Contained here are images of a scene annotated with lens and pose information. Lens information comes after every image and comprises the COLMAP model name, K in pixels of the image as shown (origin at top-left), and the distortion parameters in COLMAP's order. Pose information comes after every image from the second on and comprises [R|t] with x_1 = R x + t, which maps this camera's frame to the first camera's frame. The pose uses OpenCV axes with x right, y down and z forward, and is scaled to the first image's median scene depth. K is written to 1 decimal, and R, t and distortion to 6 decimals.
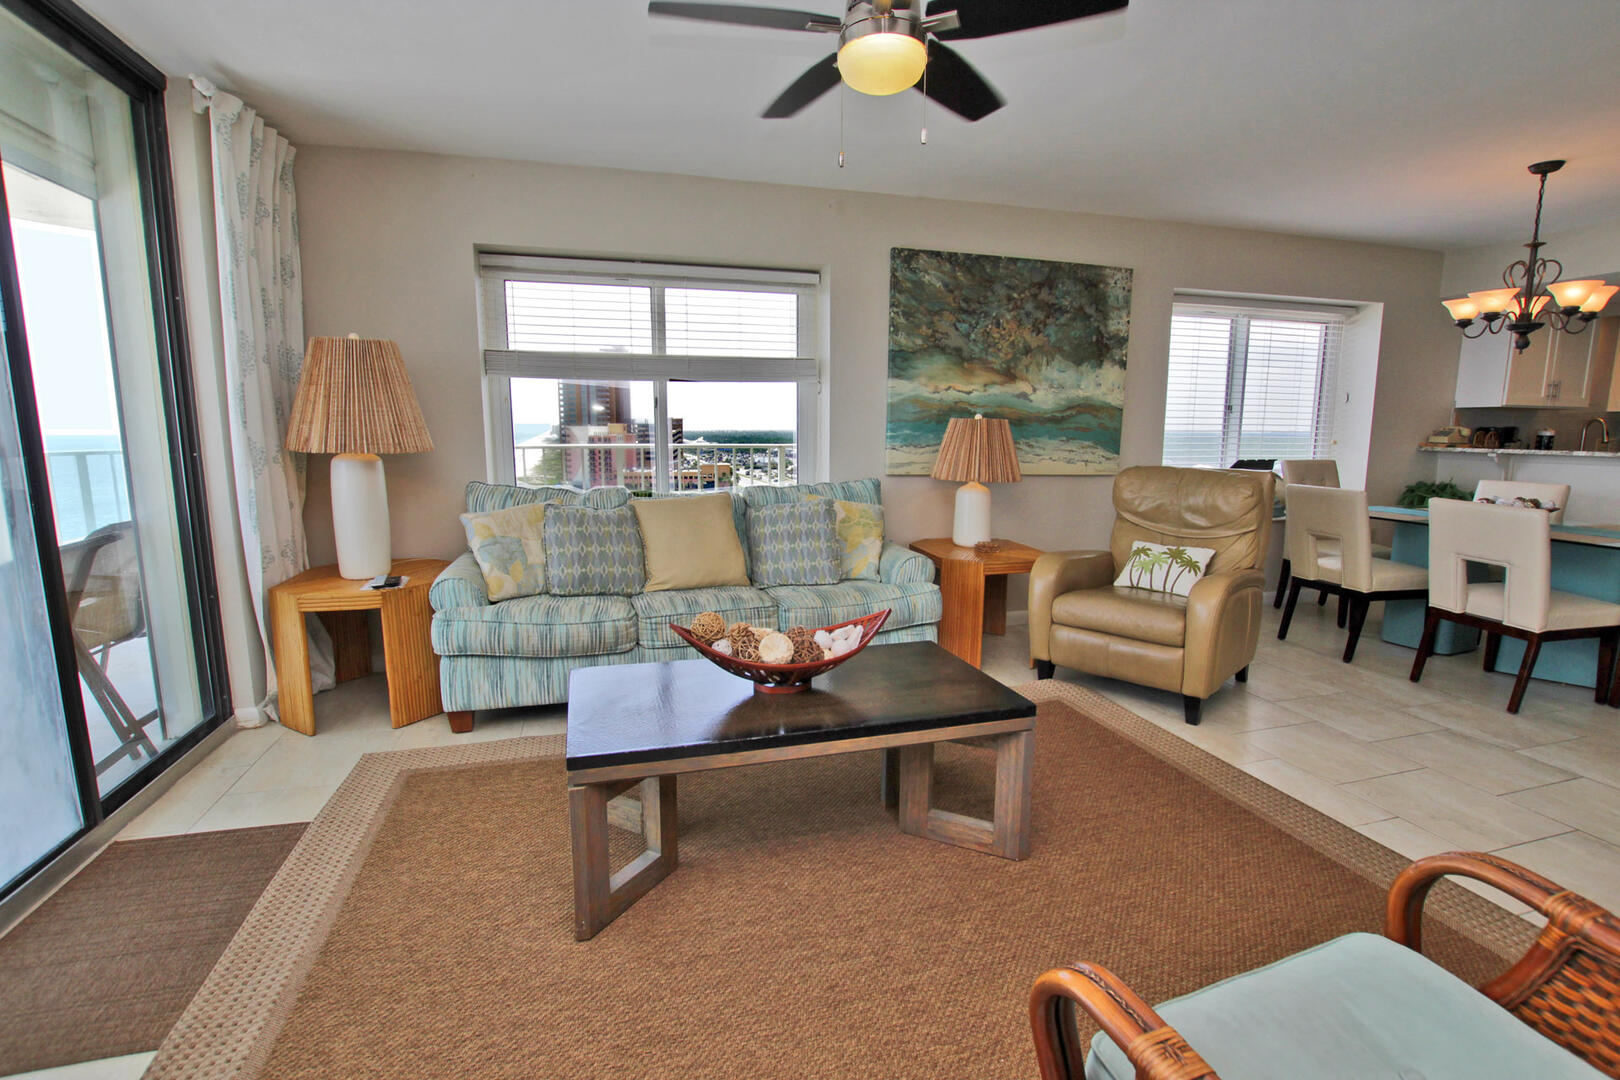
lens RADIAL K [[752.8, 0, 813.6], [0, 752.8, 545.8], [0, 0, 1]] dist [-0.036753, 0.005730]
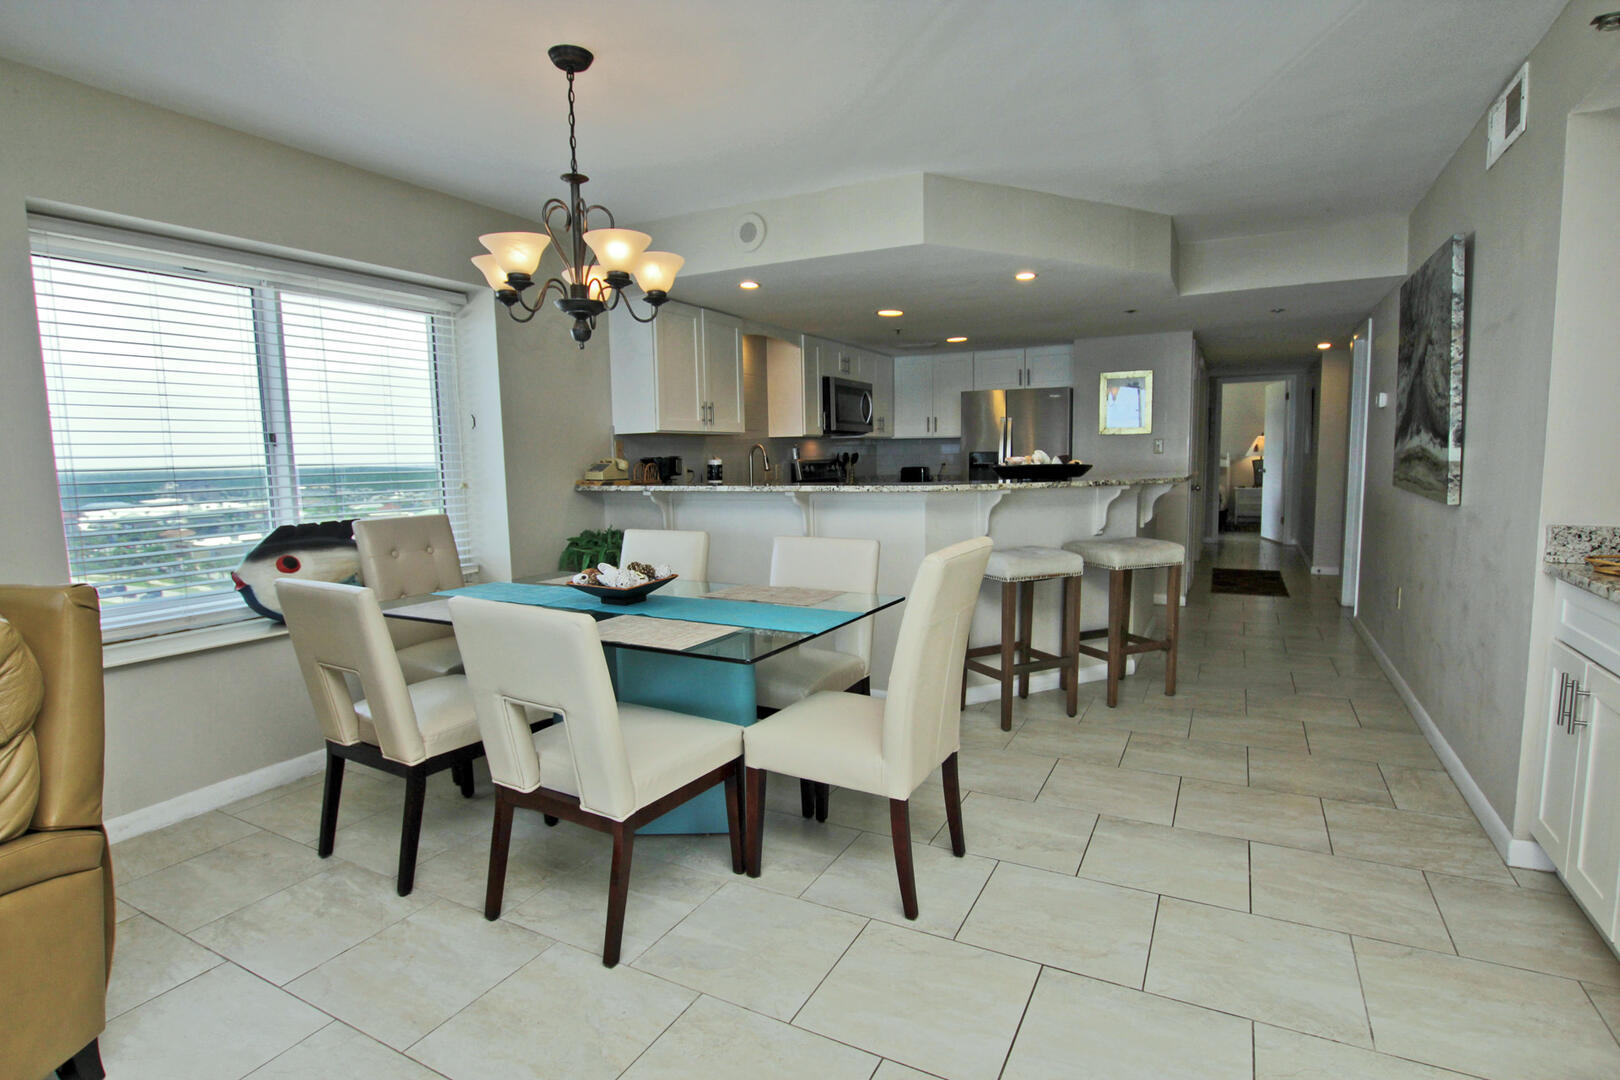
lens RADIAL K [[808.9, 0, 813.3], [0, 808.9, 546.4], [0, 0, 1]] dist [-0.026910, -0.000170]
pose [[0.688841, -0.096690, 0.718435, 0.490388], [0.131583, 0.991279, 0.007247, -0.059134], [-0.712870, 0.089542, 0.695556, 0.319745]]
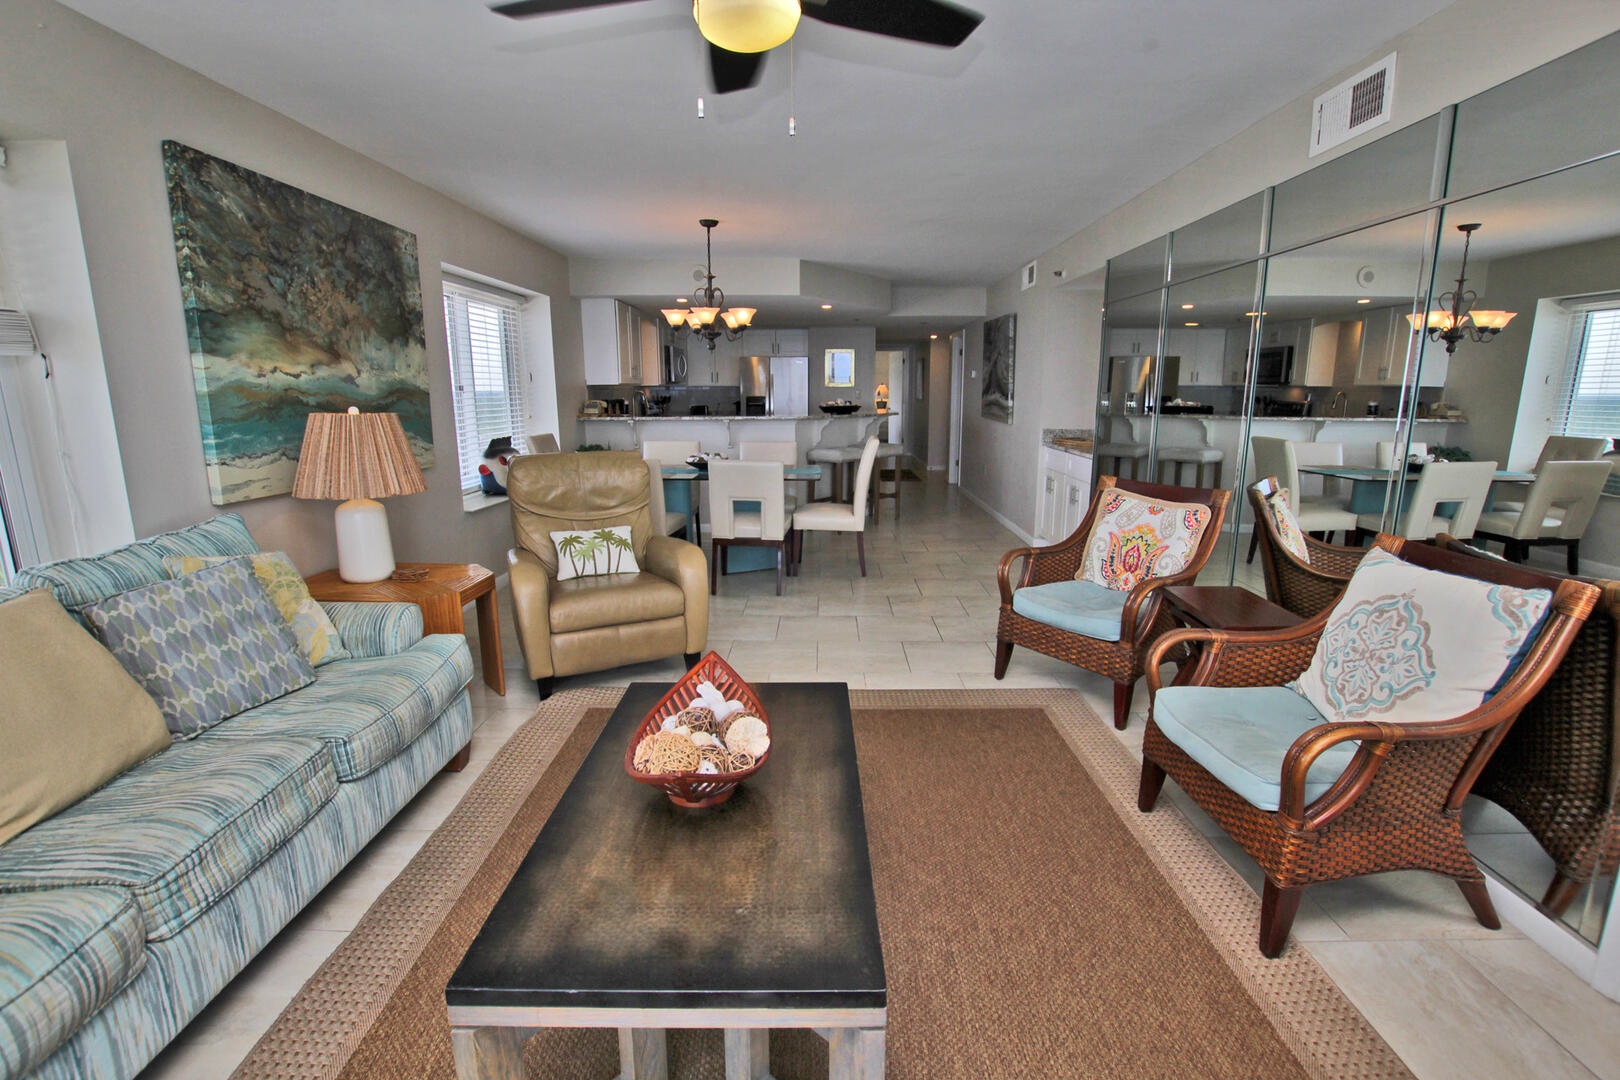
lens RADIAL K [[752.8, 0, 813.6], [0, 752.8, 545.8], [0, 0, 1]] dist [-0.036753, 0.005730]
pose [[0.282821, -0.199487, 0.938199, -0.360634], [0.149277, 0.975369, 0.162391, -0.087535], [-0.947486, 0.094124, 0.305633, 0.333037]]
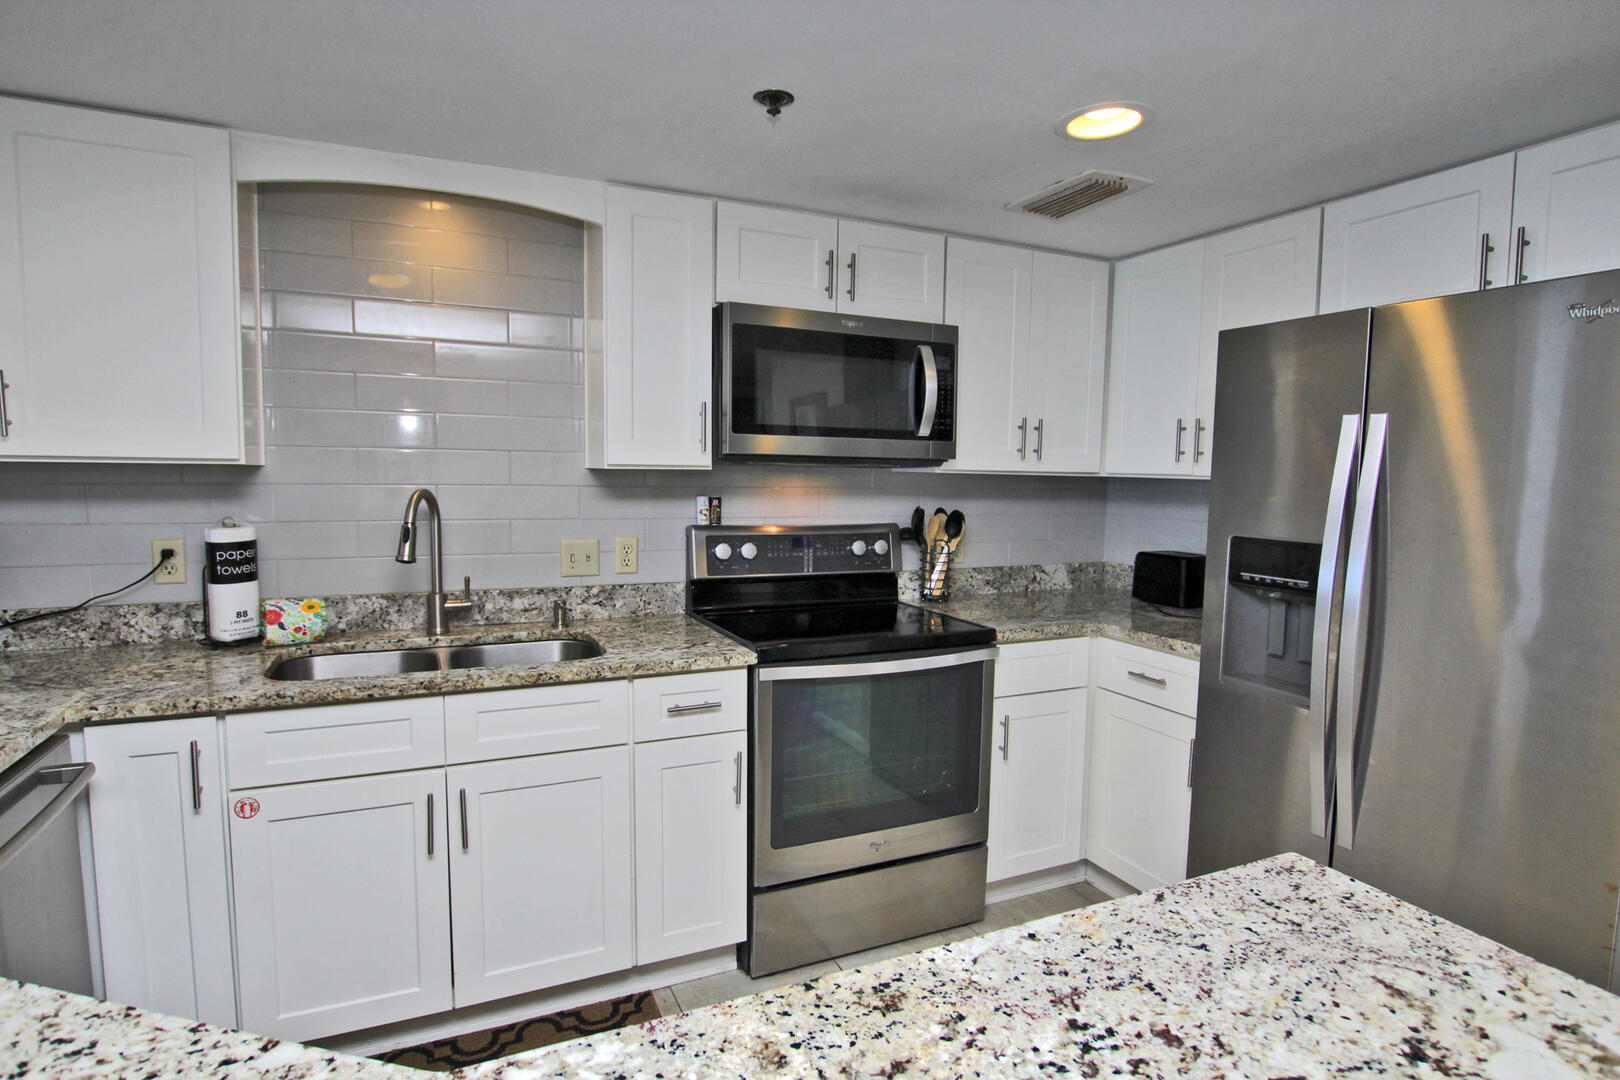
lens RADIAL K [[825.3, 0, 810.0], [0, 825.3, 540.0], [0, 0, 1]] dist [-0.020544, -0.000267]
pose [[0.989500, -0.001104, 0.144530, 1.581849], [0.010386, 0.997929, -0.063483, -0.163020], [-0.144160, 0.064318, 0.987462, 0.769506]]
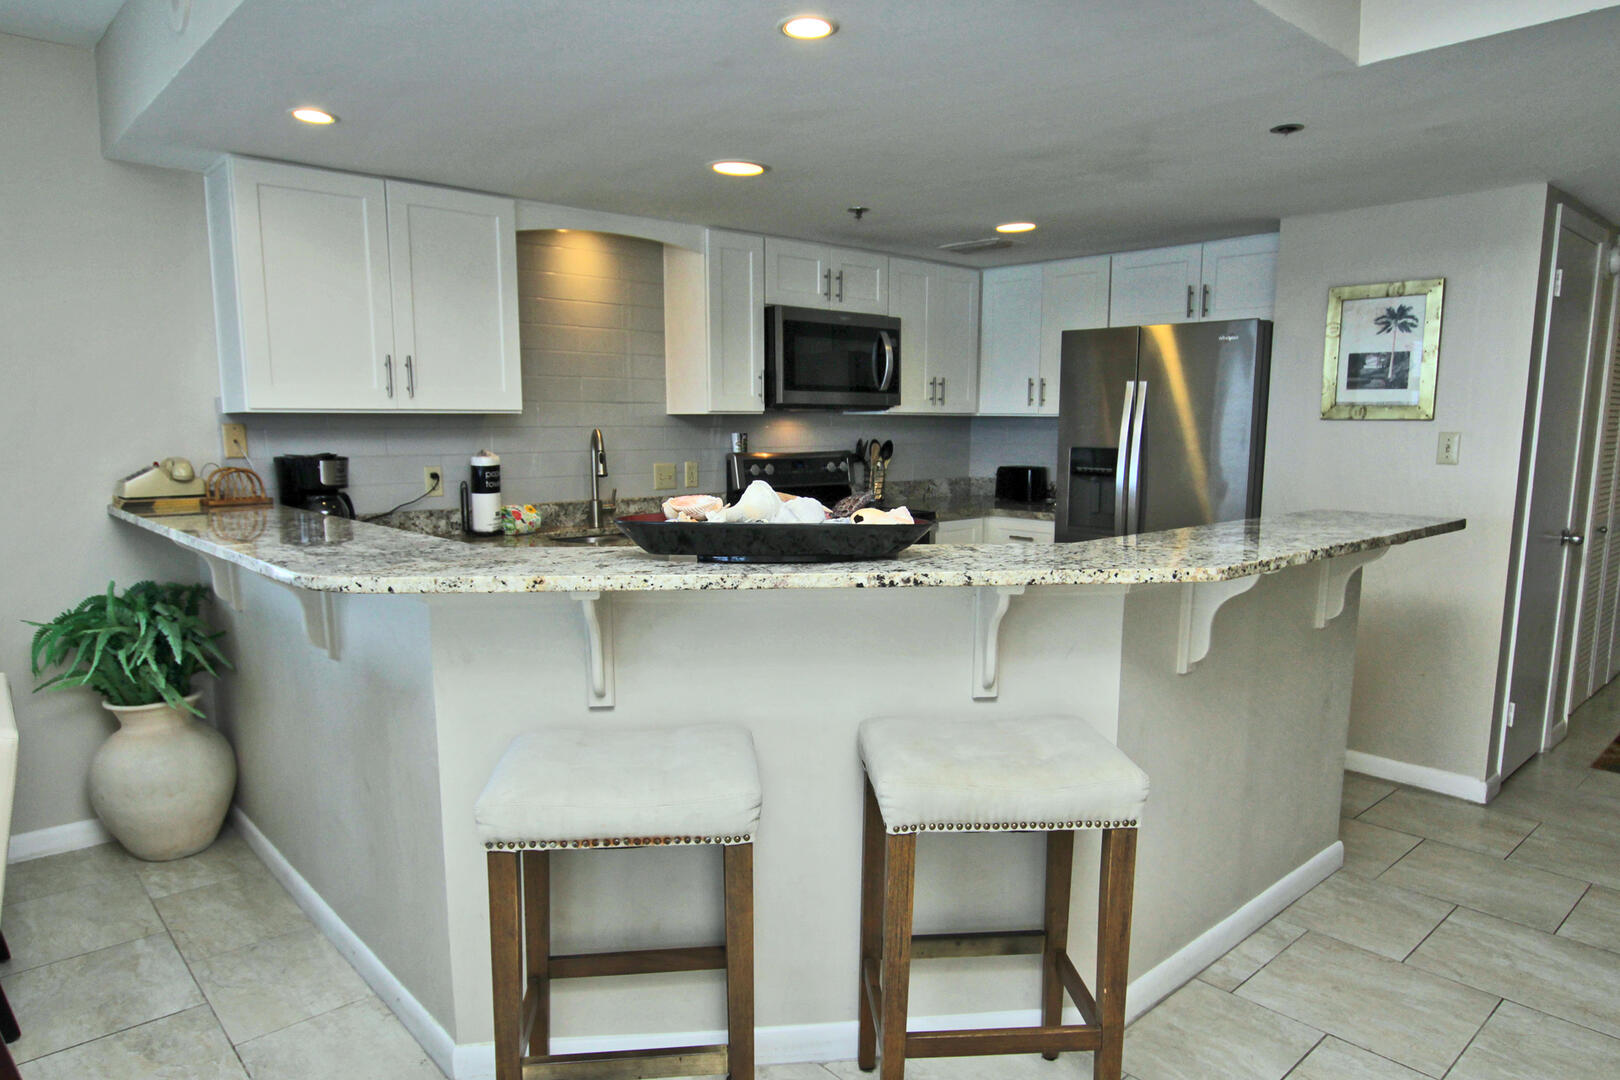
lens RADIAL K [[1007.8, 0, 812.6], [0, 1007.8, 547.9], [0, 0, 1]] dist [-0.007420, -0.001335]
pose [[0.898601, -0.058381, 0.434865, 1.179357], [0.067228, 0.997725, -0.004975, -0.100049], [-0.433586, 0.033706, 0.900482, 0.371925]]
